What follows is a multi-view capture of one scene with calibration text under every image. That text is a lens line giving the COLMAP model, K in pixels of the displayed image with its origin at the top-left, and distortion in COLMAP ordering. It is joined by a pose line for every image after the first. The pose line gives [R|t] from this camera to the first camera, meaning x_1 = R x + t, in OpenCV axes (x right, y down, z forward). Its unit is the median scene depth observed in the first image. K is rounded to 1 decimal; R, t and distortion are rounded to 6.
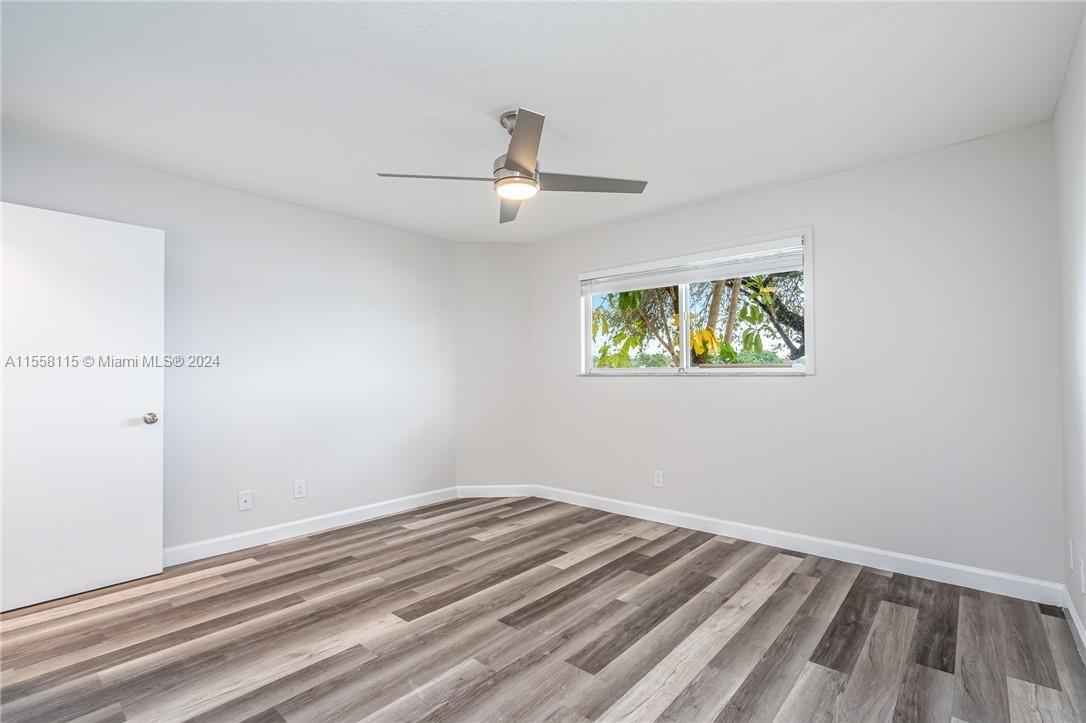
lens RADIAL K [[497.6, 0, 539.5], [0, 497.6, 367.1], [0, 0, 1]] dist [0.000950, 0.000656]
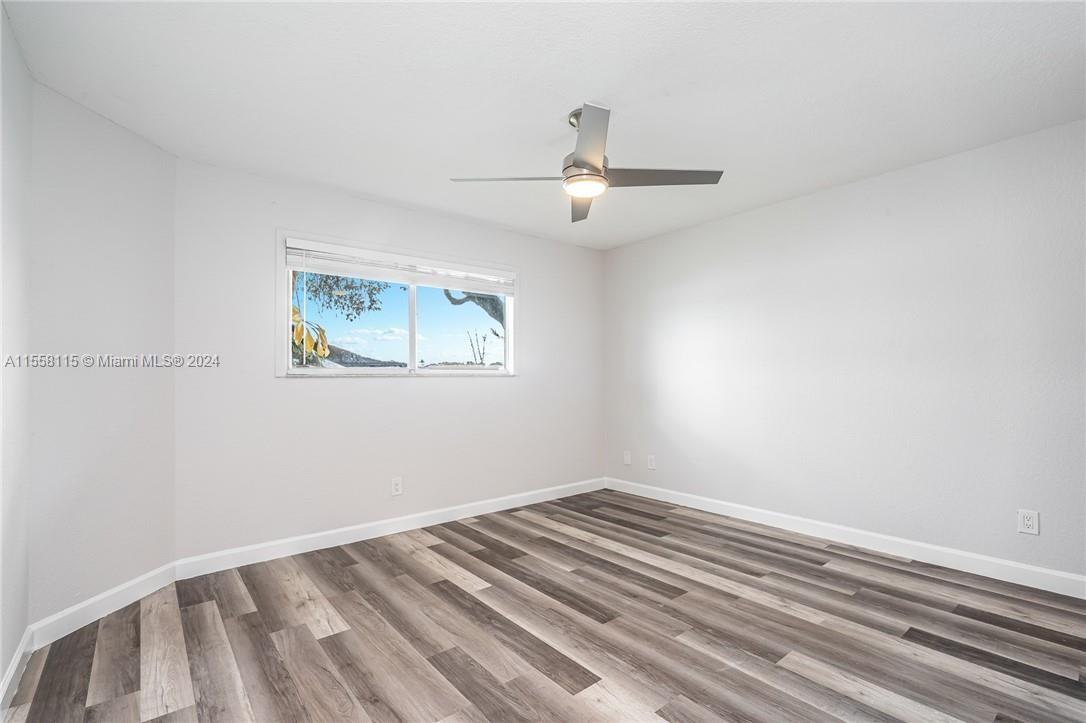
lens RADIAL K [[497.6, 0, 539.5], [0, 497.6, 367.1], [0, 0, 1]] dist [0.000950, 0.000656]
pose [[0.158916, 0.022493, 0.987036, -0.897318], [-0.012271, 0.999708, -0.020807, 0.019253], [-0.987216, -0.008805, 0.159145, 0.802722]]
